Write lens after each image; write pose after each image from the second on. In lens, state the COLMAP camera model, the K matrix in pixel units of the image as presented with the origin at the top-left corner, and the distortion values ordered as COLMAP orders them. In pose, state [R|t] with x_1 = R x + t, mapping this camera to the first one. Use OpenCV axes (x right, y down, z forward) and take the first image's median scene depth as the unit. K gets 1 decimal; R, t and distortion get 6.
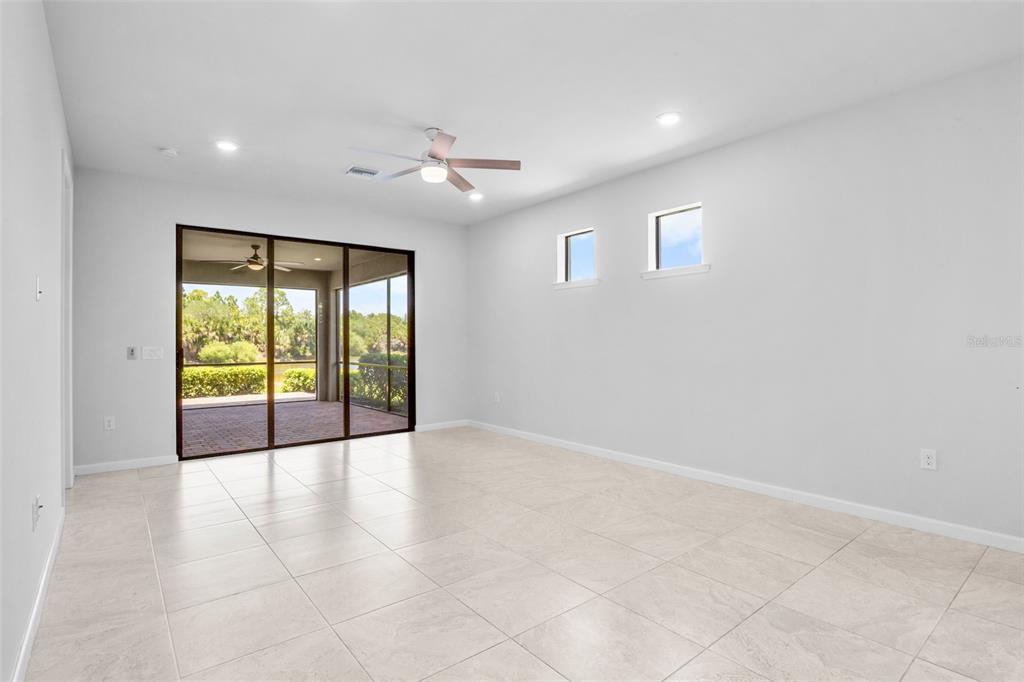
lens RADIAL K [[504.2, 0, 508.7], [0, 504.2, 339.1], [0, 0, 1]] dist [-0.019265, -0.000315]
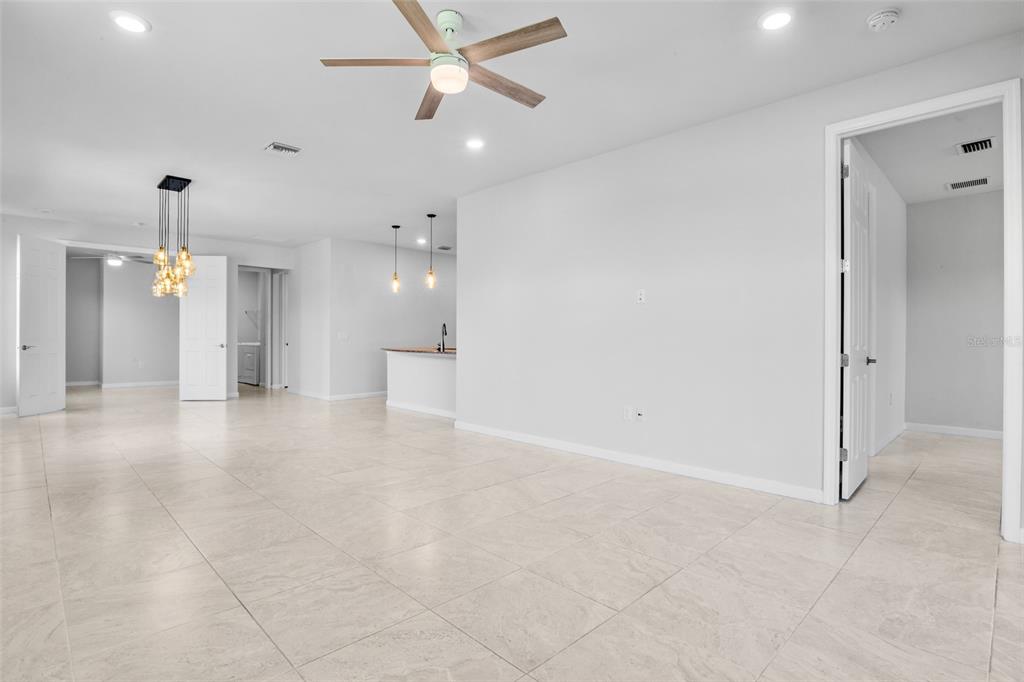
lens RADIAL K [[503.4, 0, 512.7], [0, 503.4, 334.2], [0, 0, 1]] dist [-0.013562, 0.000244]
pose [[-0.994213, -0.000499, -0.107425, -0.049056], [-0.000009, 0.999990, -0.004565, 0.008478], [0.107426, -0.004537, -0.994203, 0.519462]]
